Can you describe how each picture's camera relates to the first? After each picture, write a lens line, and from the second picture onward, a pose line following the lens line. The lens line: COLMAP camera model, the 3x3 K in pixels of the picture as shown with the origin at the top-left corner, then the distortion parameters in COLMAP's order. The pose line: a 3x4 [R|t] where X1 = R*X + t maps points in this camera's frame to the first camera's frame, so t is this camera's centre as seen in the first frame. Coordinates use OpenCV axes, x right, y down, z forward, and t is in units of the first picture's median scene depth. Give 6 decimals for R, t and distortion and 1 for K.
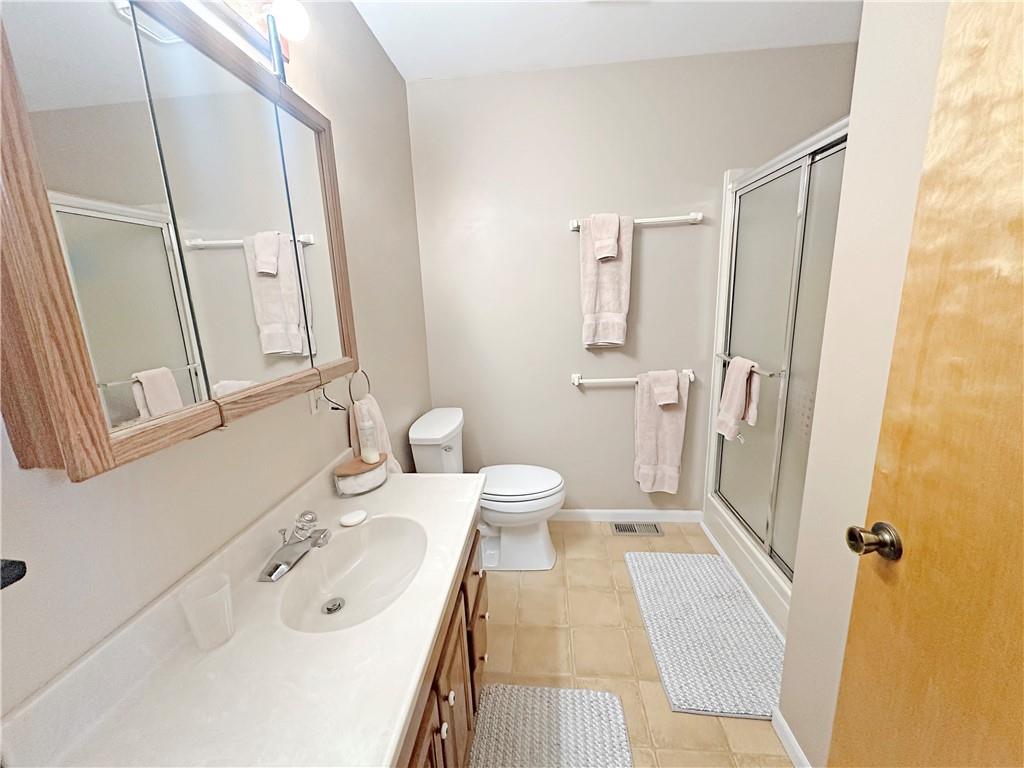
lens RADIAL K [[408.1, 0, 510.4], [0, 408.1, 382.6], [0, 0, 1]] dist [-0.006322, 0.000949]
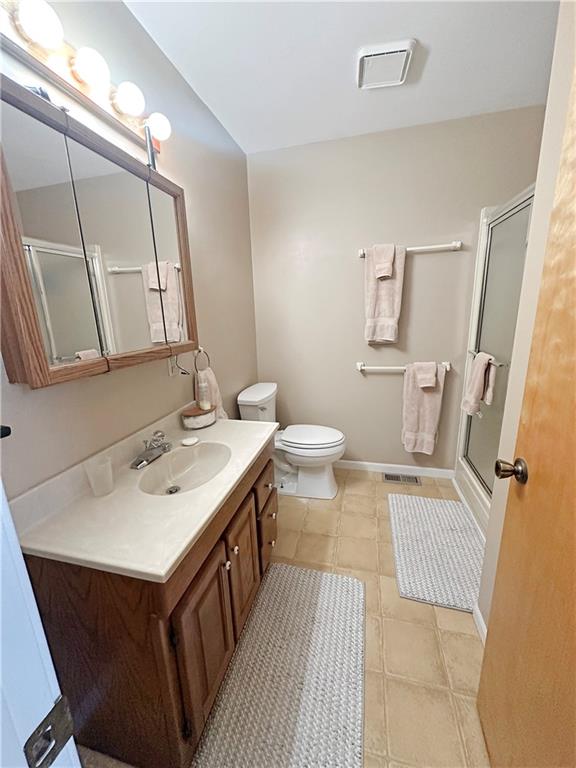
lens RADIAL K [[306.1, 0, 287.2], [0, 306.1, 382.8], [0, 0, 1]] dist [-0.006322, 0.000949]
pose [[0.986676, 0.046014, -0.156054, 0.145111], [-0.041721, 0.998658, 0.030670, 0.044414], [0.157256, -0.023751, 0.987272, -0.102477]]
